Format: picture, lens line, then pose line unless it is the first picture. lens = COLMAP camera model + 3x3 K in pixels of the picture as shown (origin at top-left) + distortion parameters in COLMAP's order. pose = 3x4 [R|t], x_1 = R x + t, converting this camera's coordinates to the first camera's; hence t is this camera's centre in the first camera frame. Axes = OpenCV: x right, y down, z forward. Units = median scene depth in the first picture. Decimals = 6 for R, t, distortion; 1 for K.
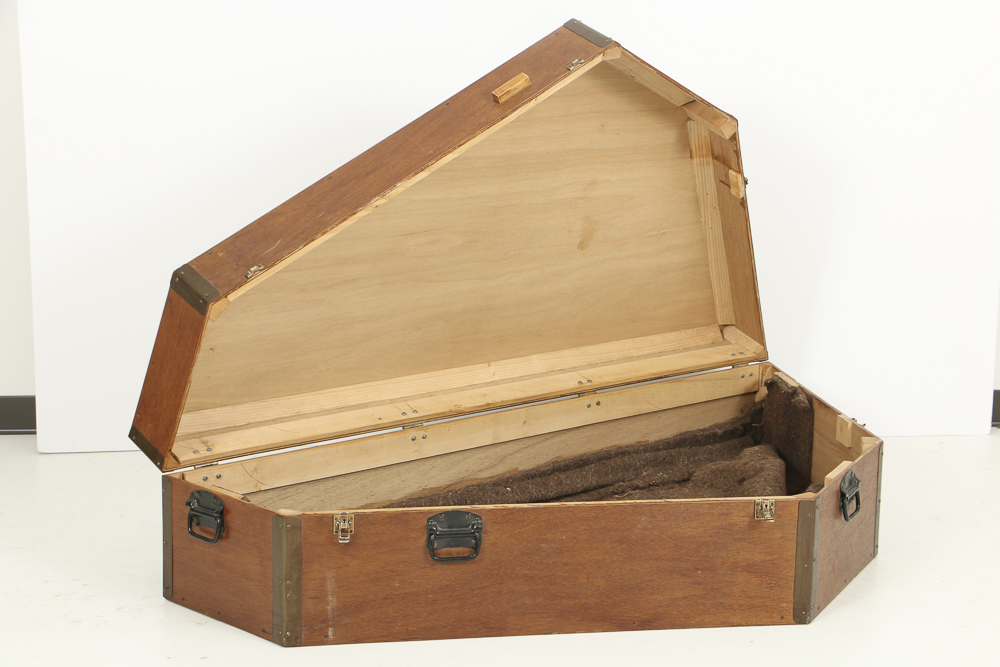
lens RADIAL K [[1904.8, 0, 500.0], [0, 1904.8, 333.5], [0, 0, 1]] dist [0.261855, 0.263490]
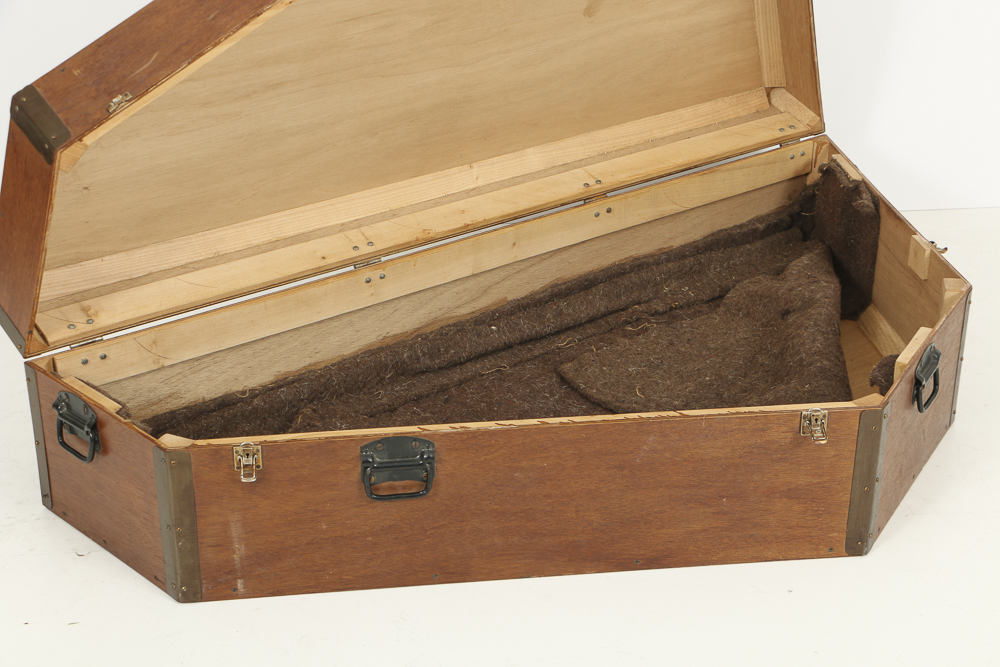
lens RADIAL K [[1682.5, 0, 500.0], [0, 1682.5, 333.5], [0, 0, 1]] dist [0.147465, 0.335367]
pose [[0.999149, 0.002589, -0.041159, 0.042101], [0.007524, 0.969832, 0.243656, -0.103291], [0.040548, -0.243759, 0.968988, 0.360271]]
